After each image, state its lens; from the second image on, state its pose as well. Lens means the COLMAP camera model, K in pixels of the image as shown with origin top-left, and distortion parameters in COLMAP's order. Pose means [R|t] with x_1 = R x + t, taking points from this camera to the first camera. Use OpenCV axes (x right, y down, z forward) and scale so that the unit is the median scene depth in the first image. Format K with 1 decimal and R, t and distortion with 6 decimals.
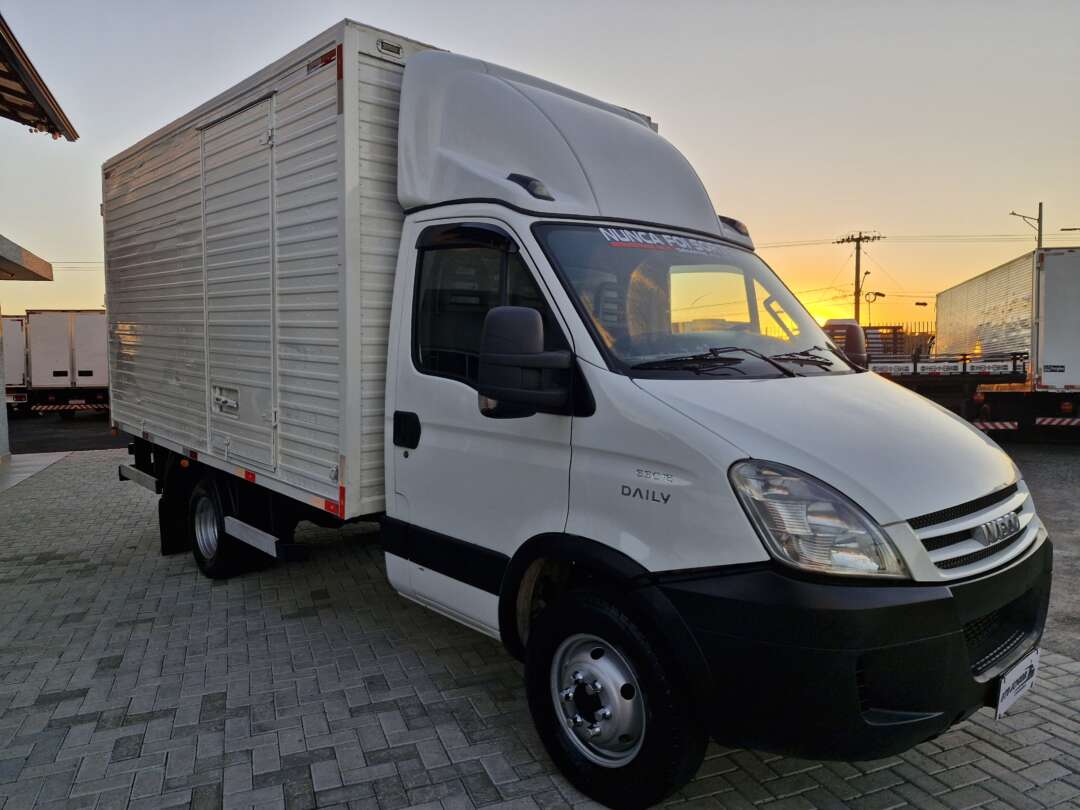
lens RADIAL K [[758.4, 0, 533.1], [0, 758.4, 406.4], [0, 0, 1]] dist [0.095295, -0.098993]
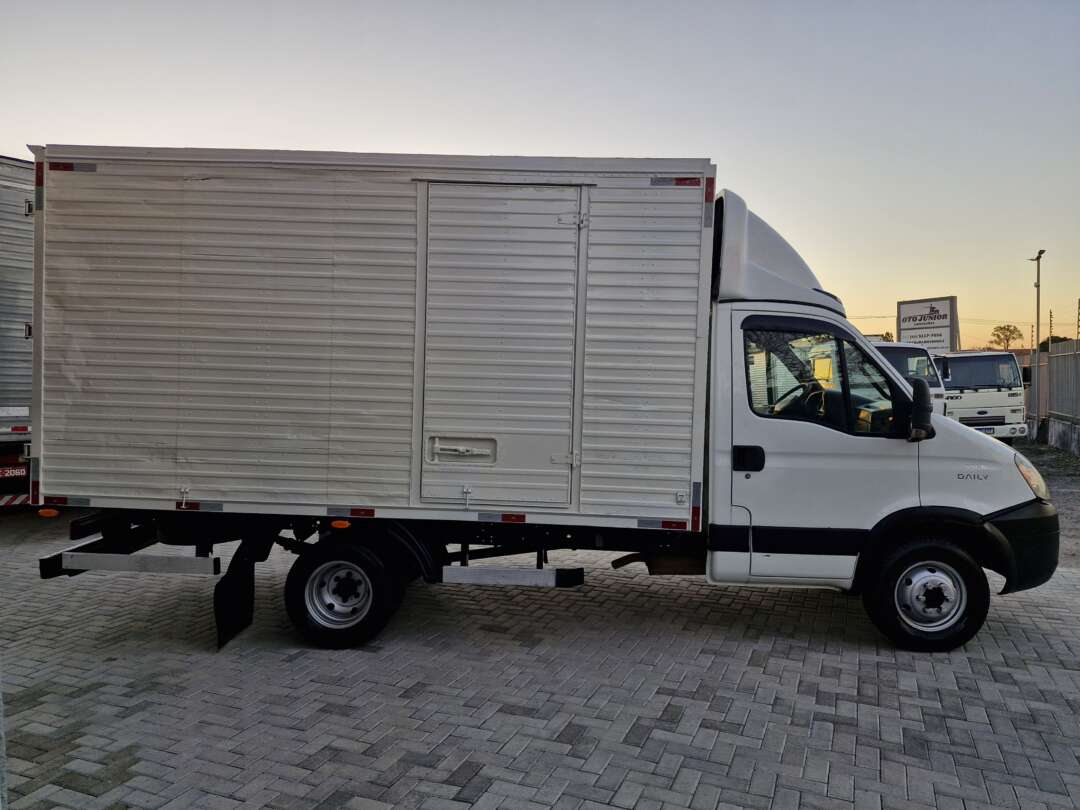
lens RADIAL K [[758.4, 0, 533.1], [0, 758.4, 406.4], [0, 0, 1]] dist [0.095295, -0.098993]
pose [[0.691480, -0.015735, 0.722224, -1.478304], [0.048788, 0.998497, -0.024957, -0.050288], [-0.720746, 0.052494, 0.691208, 0.309683]]
